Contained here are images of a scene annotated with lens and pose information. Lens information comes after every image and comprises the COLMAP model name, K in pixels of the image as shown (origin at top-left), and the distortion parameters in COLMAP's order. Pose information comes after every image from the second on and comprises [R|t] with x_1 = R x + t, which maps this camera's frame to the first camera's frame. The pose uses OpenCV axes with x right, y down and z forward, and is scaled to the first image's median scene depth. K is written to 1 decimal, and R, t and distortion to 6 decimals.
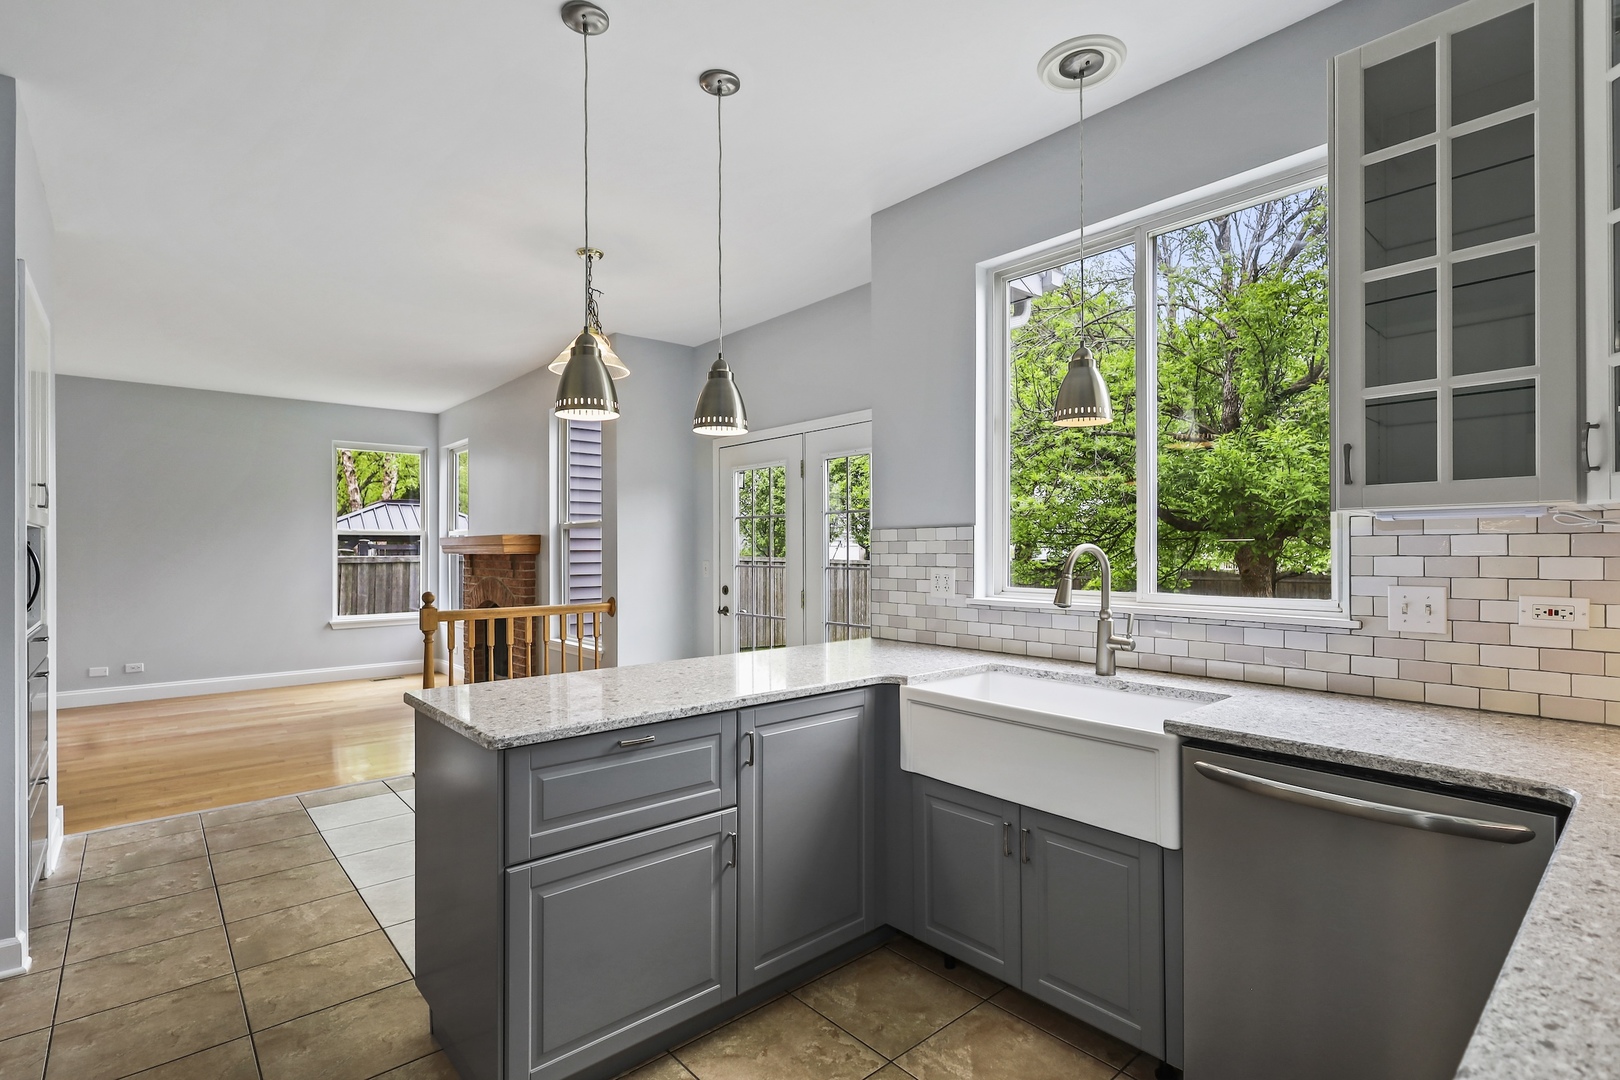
lens RADIAL K [[772.0, 0, 799.4], [0, 772.0, 543.8], [0, 0, 1]] dist [0.001309, -0.000546]
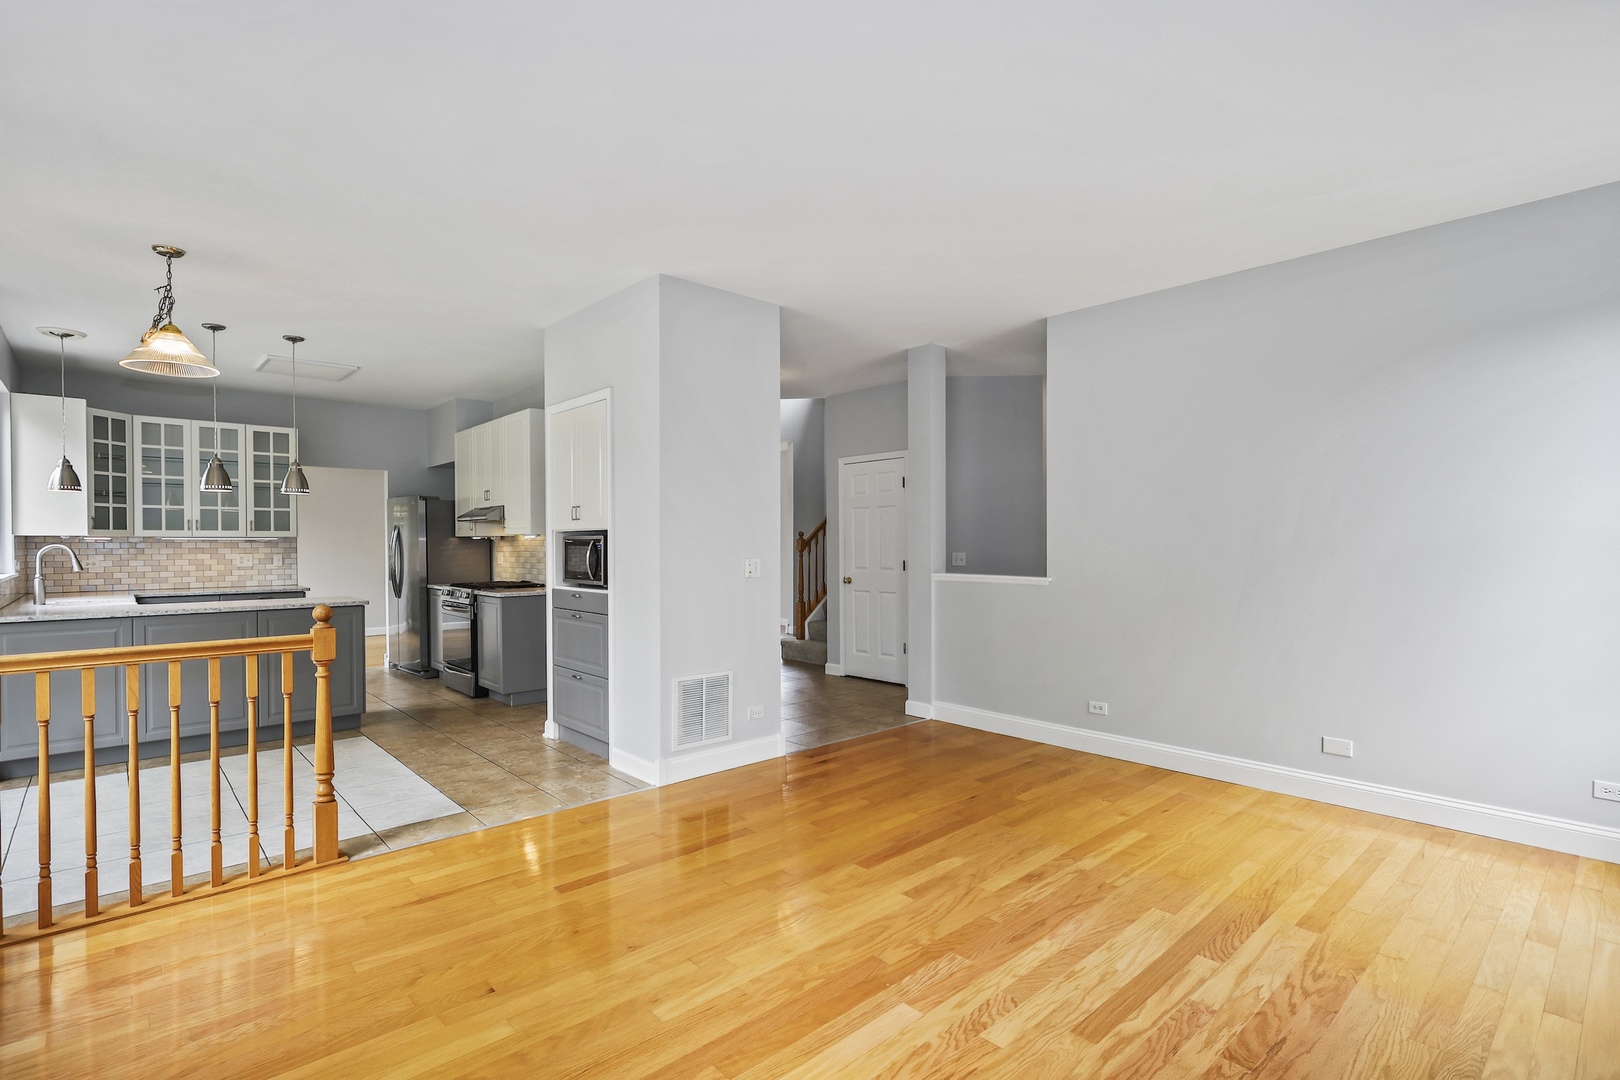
lens RADIAL K [[772.0, 0, 811.5], [0, 772.0, 556.9], [0, 0, 1]] dist [0.001309, -0.000546]
pose [[-0.999521, 0.006252, -0.030307, -0.788912], [0.005897, 0.999913, 0.011771, 0.010250], [0.030377, 0.011586, -0.999471, 1.495217]]
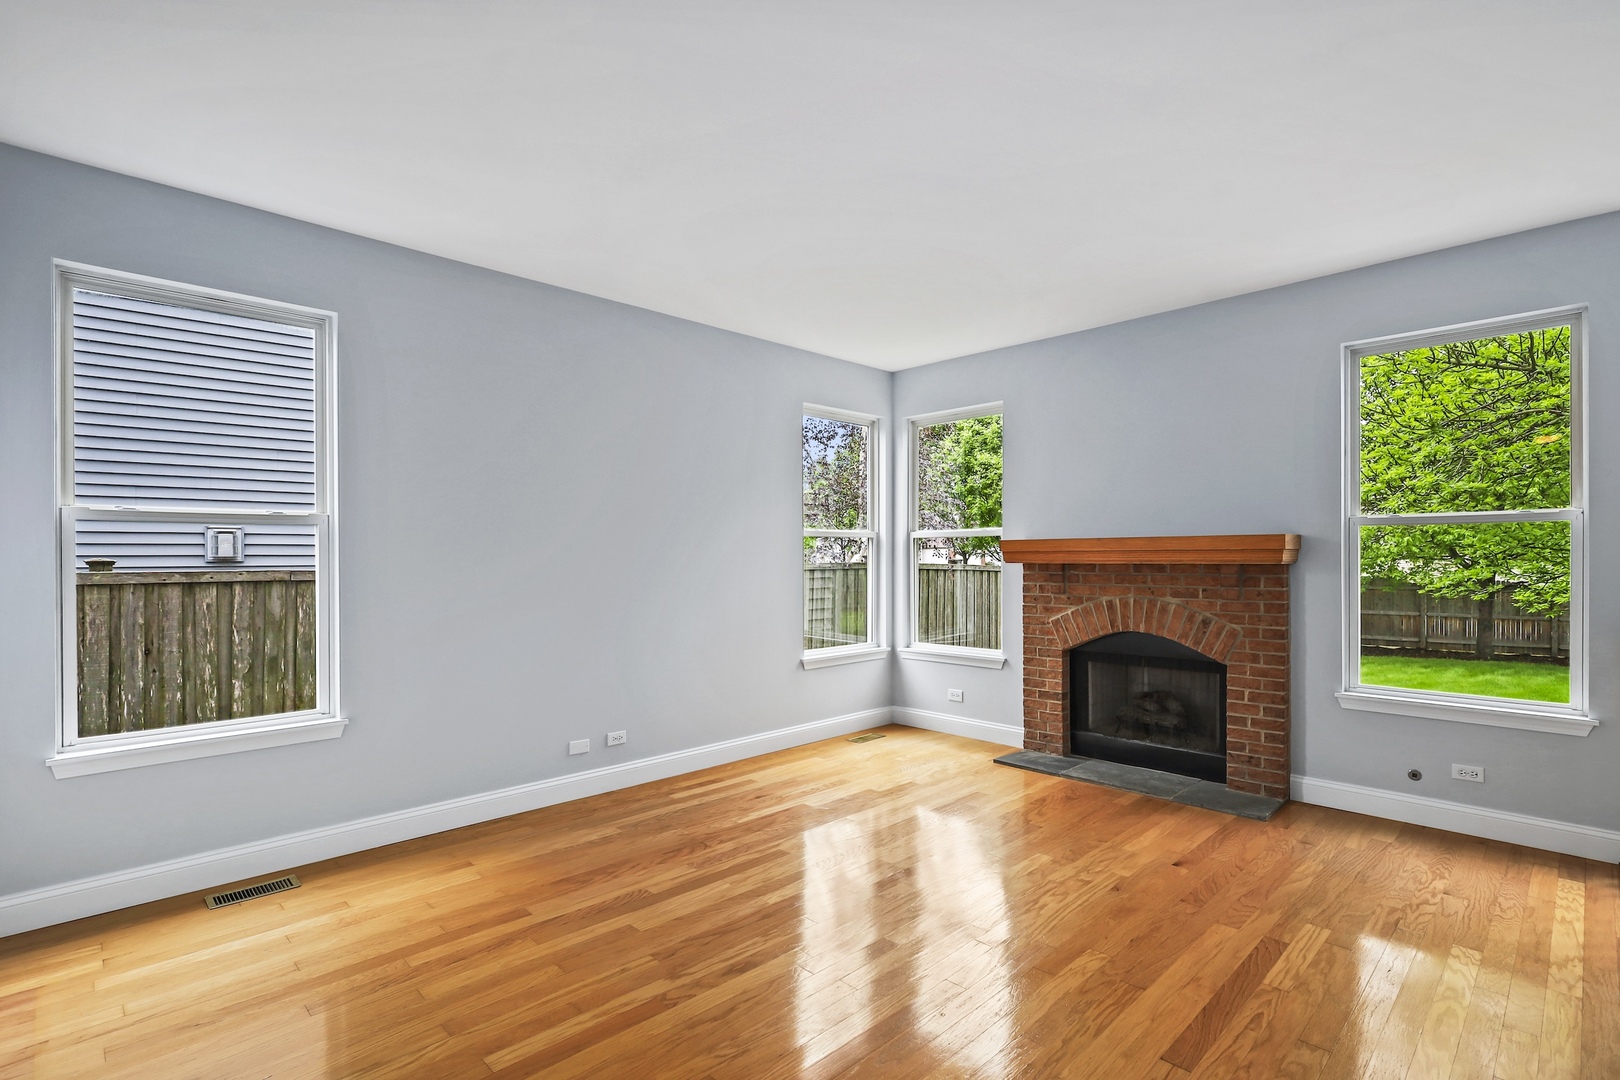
lens RADIAL K [[772.0, 0, 808.2], [0, 772.0, 551.3], [0, 0, 1]] dist [0.001309, -0.000546]
pose [[0.997726, 0.000461, 0.067406, -0.963280], [-0.000473, 1.000000, 0.000157, 0.003402], [-0.067406, -0.000189, 0.997726, 0.438249]]
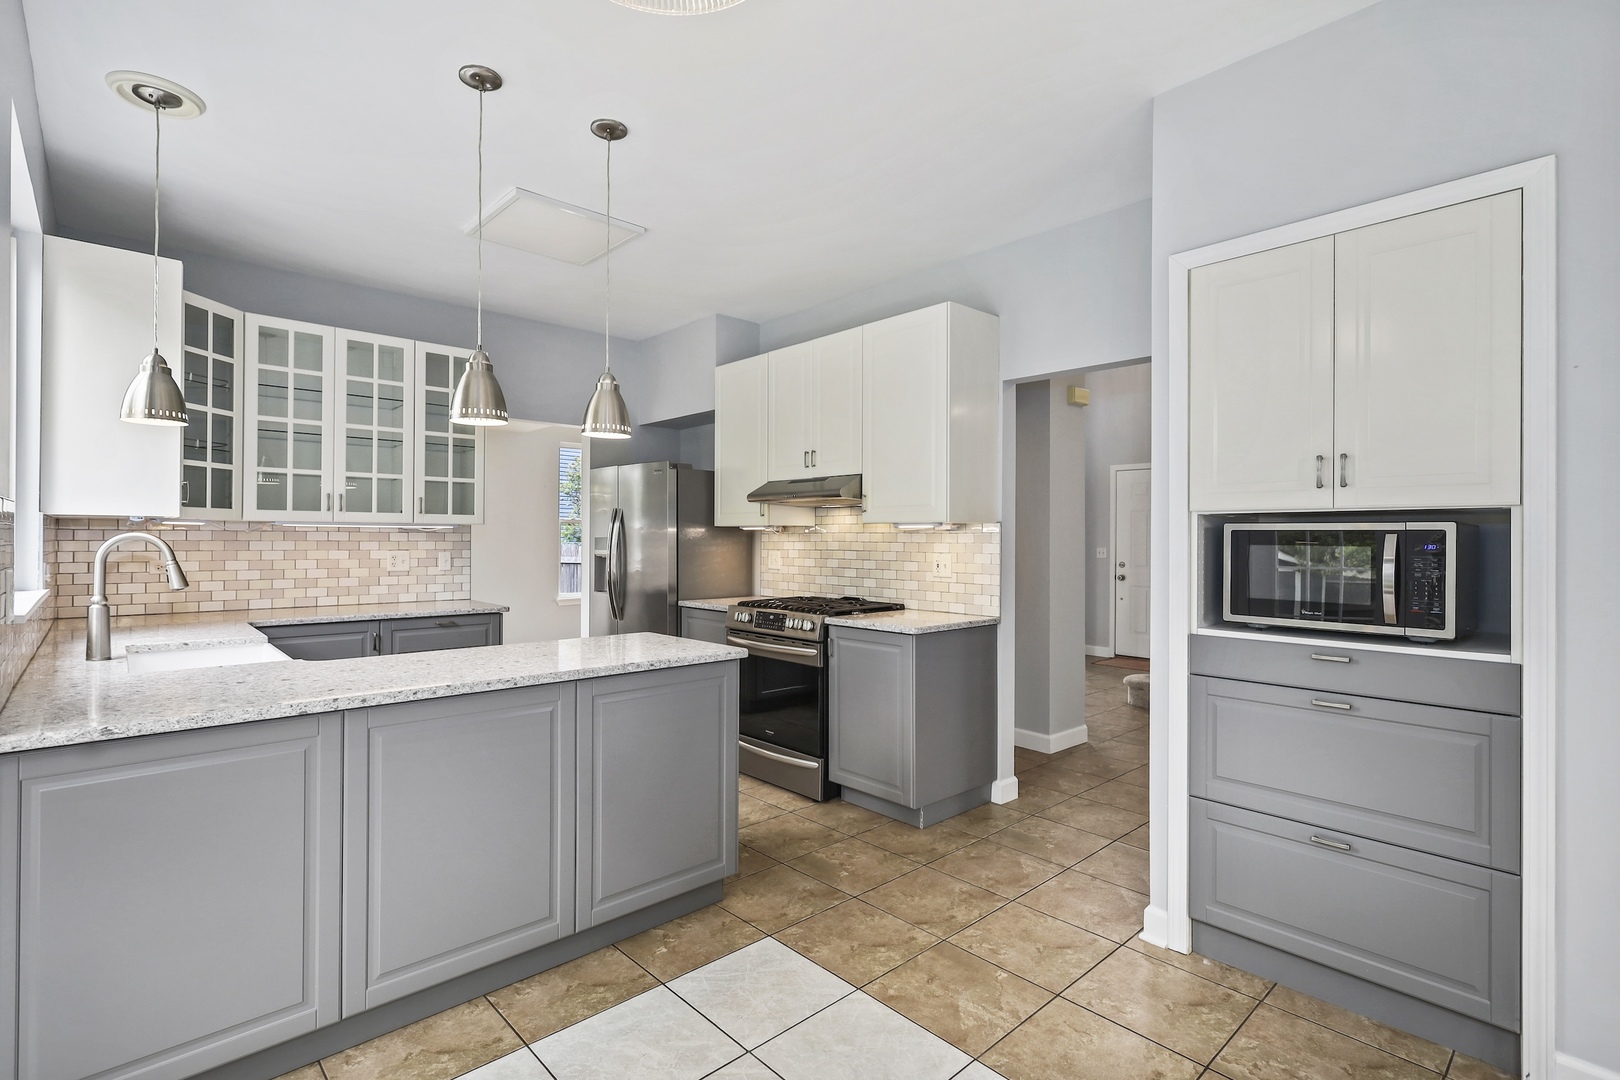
lens RADIAL K [[772.0, 0, 817.3], [0, 772.0, 539.6], [0, 0, 1]] dist [0.001309, -0.000546]
pose [[-0.999342, -0.002039, -0.036205, -0.245138], [-0.001855, 0.999985, -0.005127, 0.006064], [0.036215, -0.005057, -0.999331, 0.957696]]
